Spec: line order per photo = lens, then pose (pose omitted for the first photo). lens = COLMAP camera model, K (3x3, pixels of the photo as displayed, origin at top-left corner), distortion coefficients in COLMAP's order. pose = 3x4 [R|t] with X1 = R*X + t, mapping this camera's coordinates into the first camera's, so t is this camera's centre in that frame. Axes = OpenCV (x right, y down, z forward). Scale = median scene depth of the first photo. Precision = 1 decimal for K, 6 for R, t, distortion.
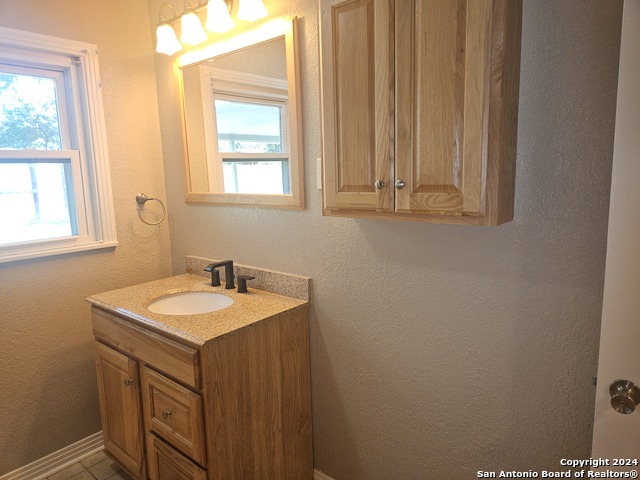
lens RADIAL K [[443.2, 0, 320.2], [0, 443.2, 230.2], [0, 0, 1]] dist [0.053396, -0.000625]
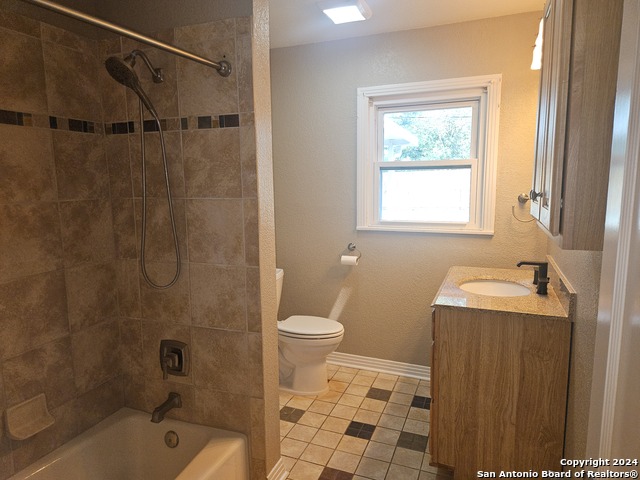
lens RADIAL K [[422.9, 0, 320.0], [0, 422.9, 240.0], [0, 0, 1]] dist [0.043479, -0.003225]
pose [[0.325985, 0.163602, -0.931111, 0.653894], [-0.136695, 0.982719, 0.124813, -0.042686], [0.935440, 0.086591, 0.342715, 0.198072]]
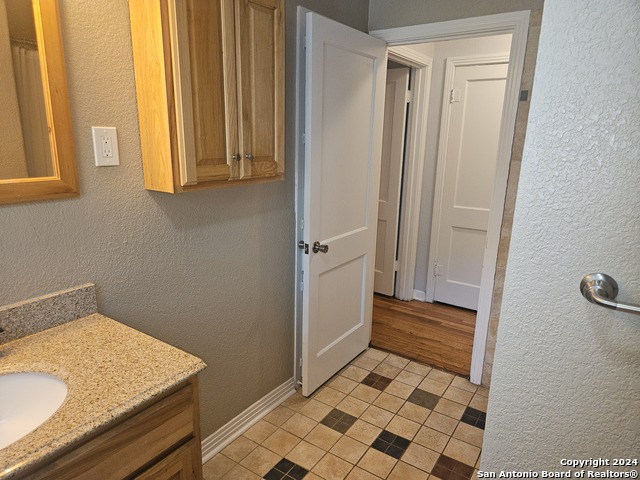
lens RADIAL K [[422.9, 0, 320.0], [0, 422.9, 240.0], [0, 0, 1]] dist [0.043479, -0.003225]
pose [[-0.113517, -0.212500, 0.970545, -0.805390], [0.123545, 0.966258, 0.226011, -0.088827], [-0.985825, 0.145562, -0.083433, 0.679270]]
